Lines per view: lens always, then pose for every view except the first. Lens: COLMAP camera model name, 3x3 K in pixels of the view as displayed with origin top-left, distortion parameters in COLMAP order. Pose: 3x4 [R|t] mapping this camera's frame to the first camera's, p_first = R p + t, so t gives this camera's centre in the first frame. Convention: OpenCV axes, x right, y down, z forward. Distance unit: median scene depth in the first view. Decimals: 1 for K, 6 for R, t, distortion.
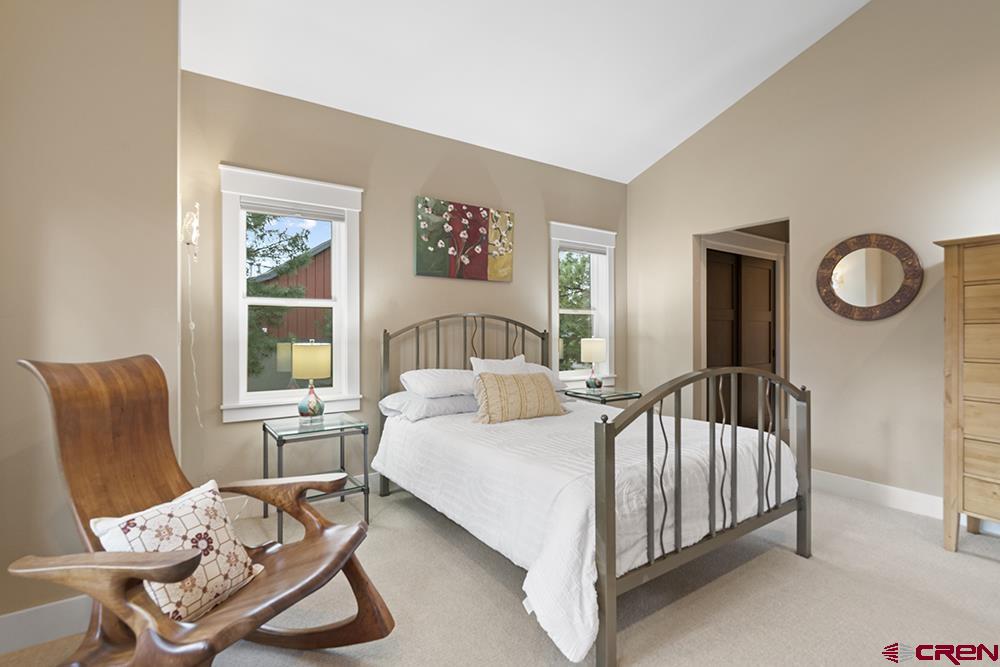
lens RADIAL K [[452.7, 0, 503.1], [0, 452.7, 330.5], [0, 0, 1]] dist [-0.005334, 0.002464]
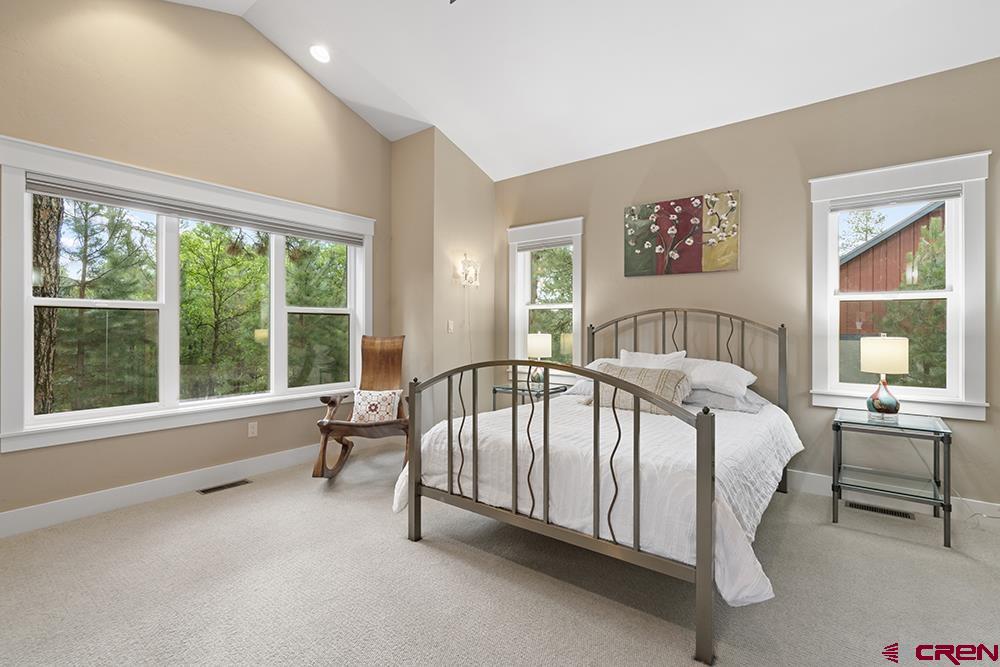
lens RADIAL K [[452.7, 0, 504.6], [0, 452.7, 332.9], [0, 0, 1]] dist [-0.005334, 0.002464]
pose [[0.320889, 0.028898, -0.946676, 0.762426], [0.008333, 0.999410, 0.033332, -0.018564], [0.947080, -0.018584, 0.320458, 0.312706]]
